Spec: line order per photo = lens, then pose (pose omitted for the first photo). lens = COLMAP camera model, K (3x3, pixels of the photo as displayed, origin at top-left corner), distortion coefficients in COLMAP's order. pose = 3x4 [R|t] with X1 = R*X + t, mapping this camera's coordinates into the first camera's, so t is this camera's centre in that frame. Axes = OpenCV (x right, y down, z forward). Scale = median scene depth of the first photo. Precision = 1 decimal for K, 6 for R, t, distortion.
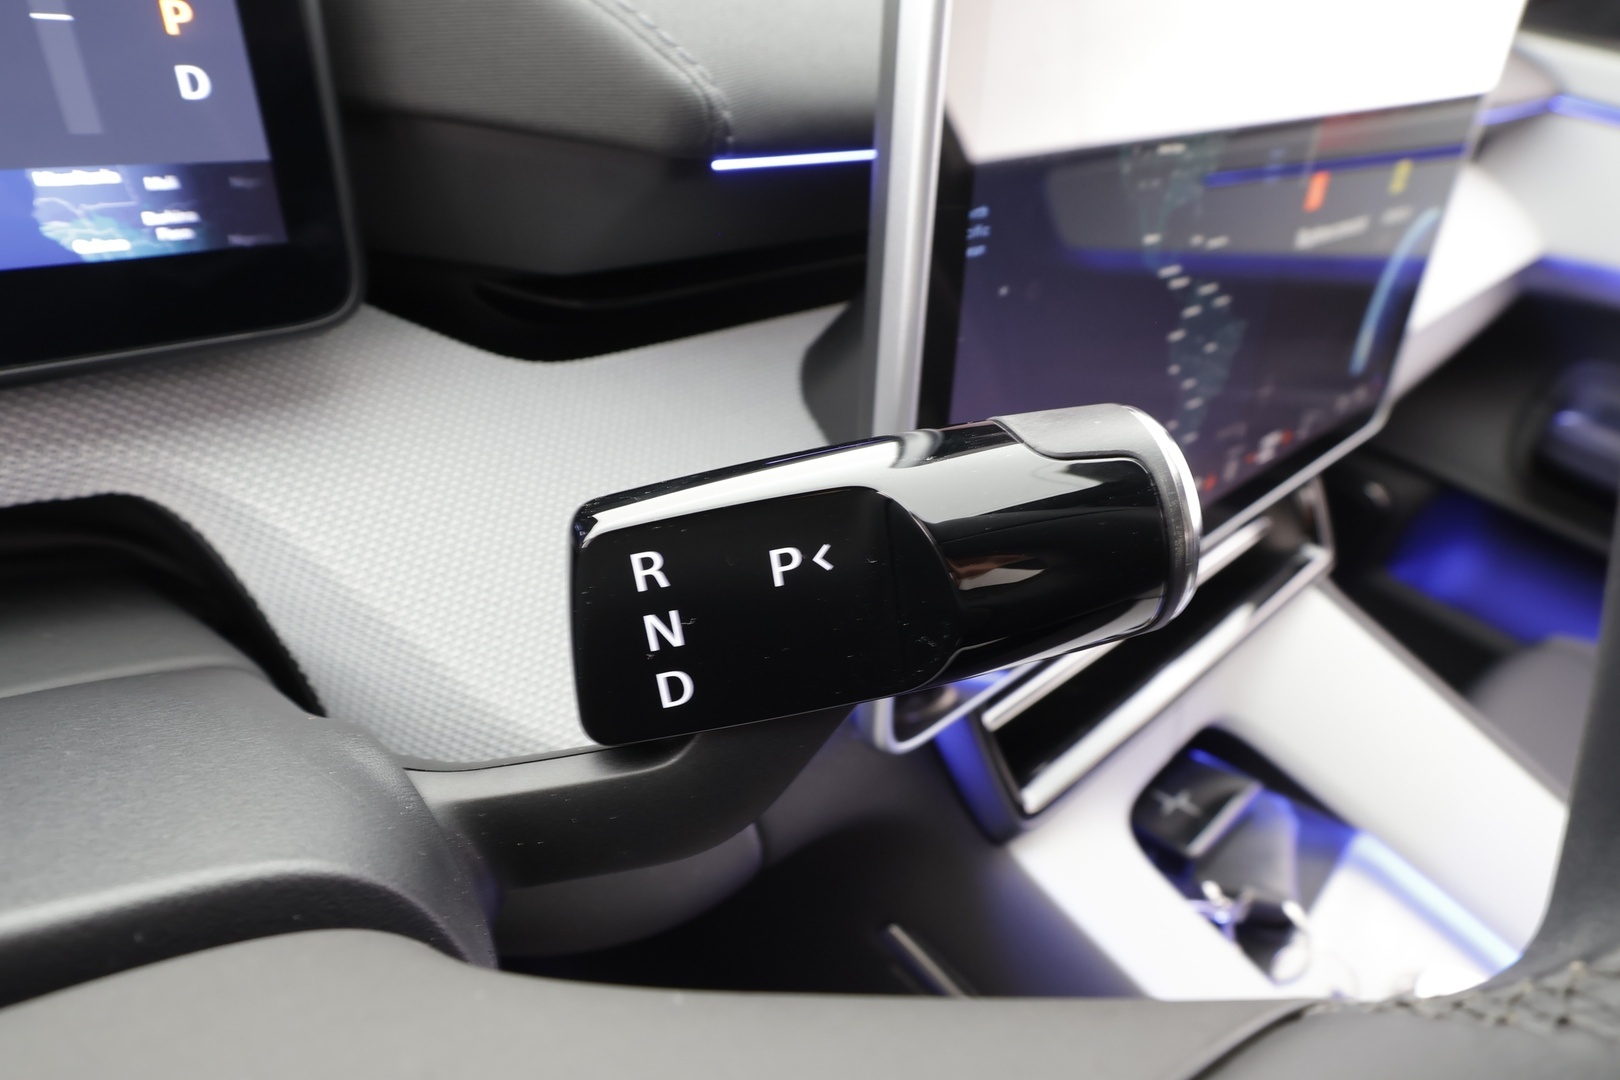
lens RADIAL K [[931.7, 0, 810.0], [0, 931.7, 540.0], [0, 0, 1]] dist [0.002610, 0.000658]
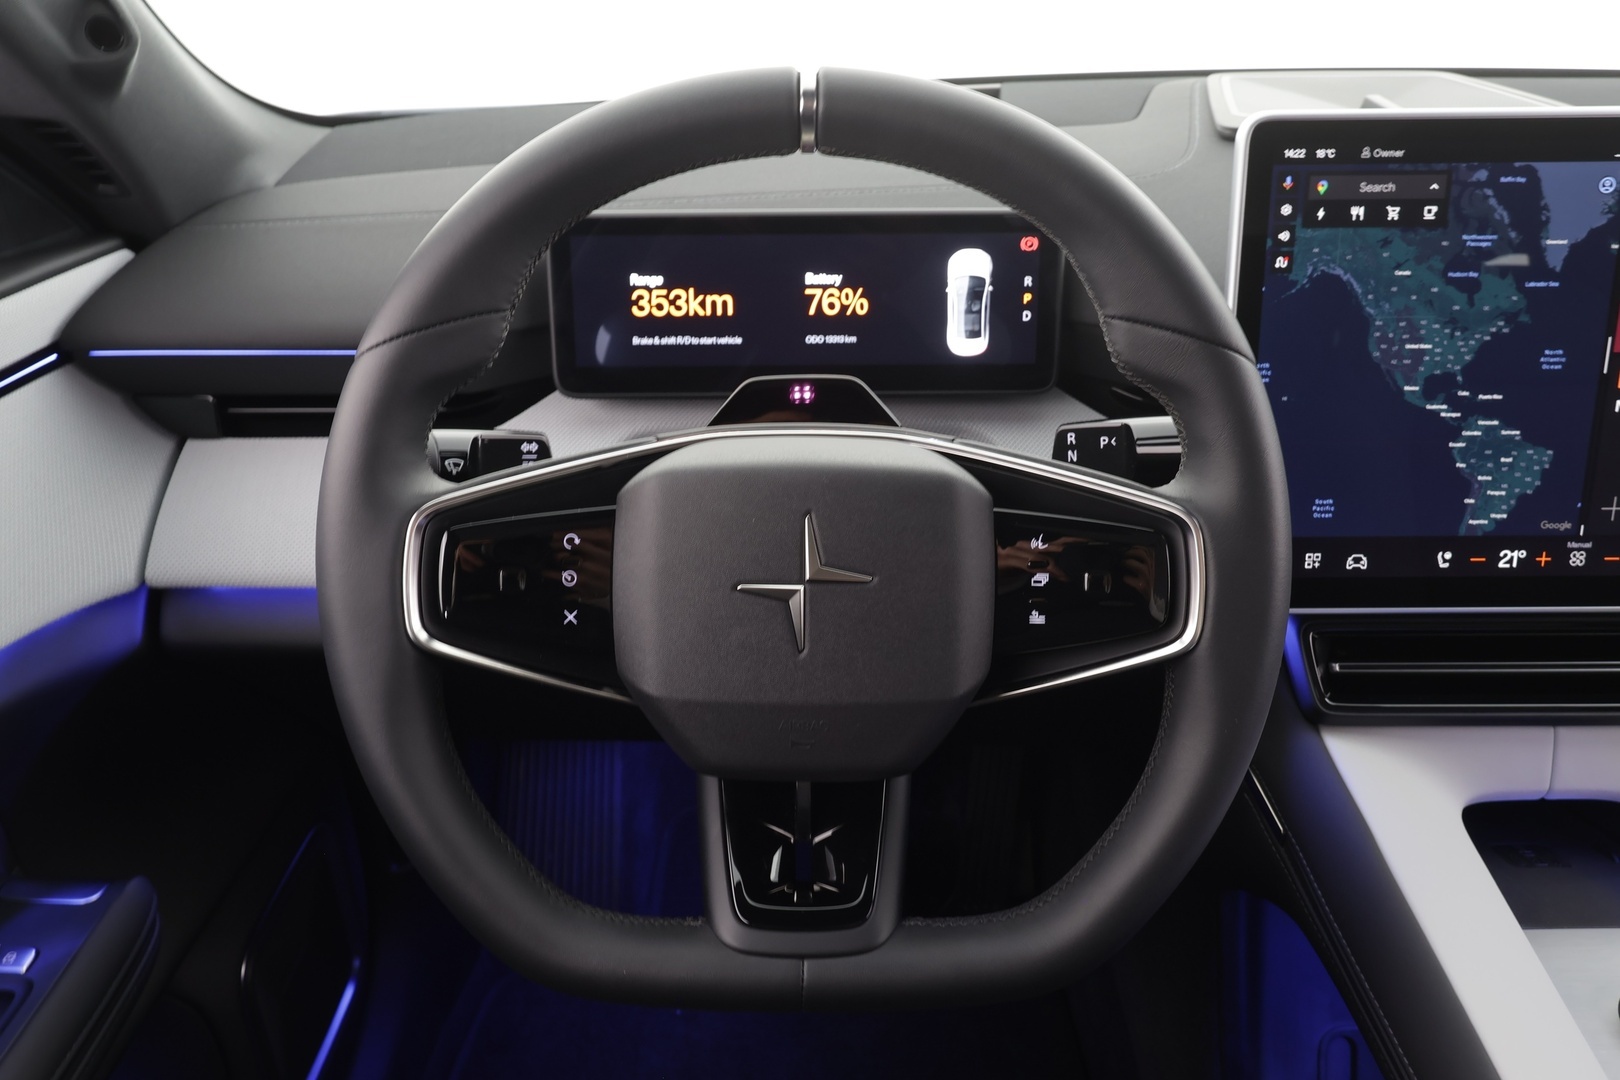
lens RADIAL K [[1273.5, 0, 844.3], [0, 1273.5, 546.4], [0, 0, 1]] dist [0.004471, 0.001129]
pose [[0.715569, 0.136701, -0.685036, 1.614175], [-0.293285, 0.948837, -0.117014, 0.769020], [0.633991, 0.284642, 0.719051, -1.868432]]
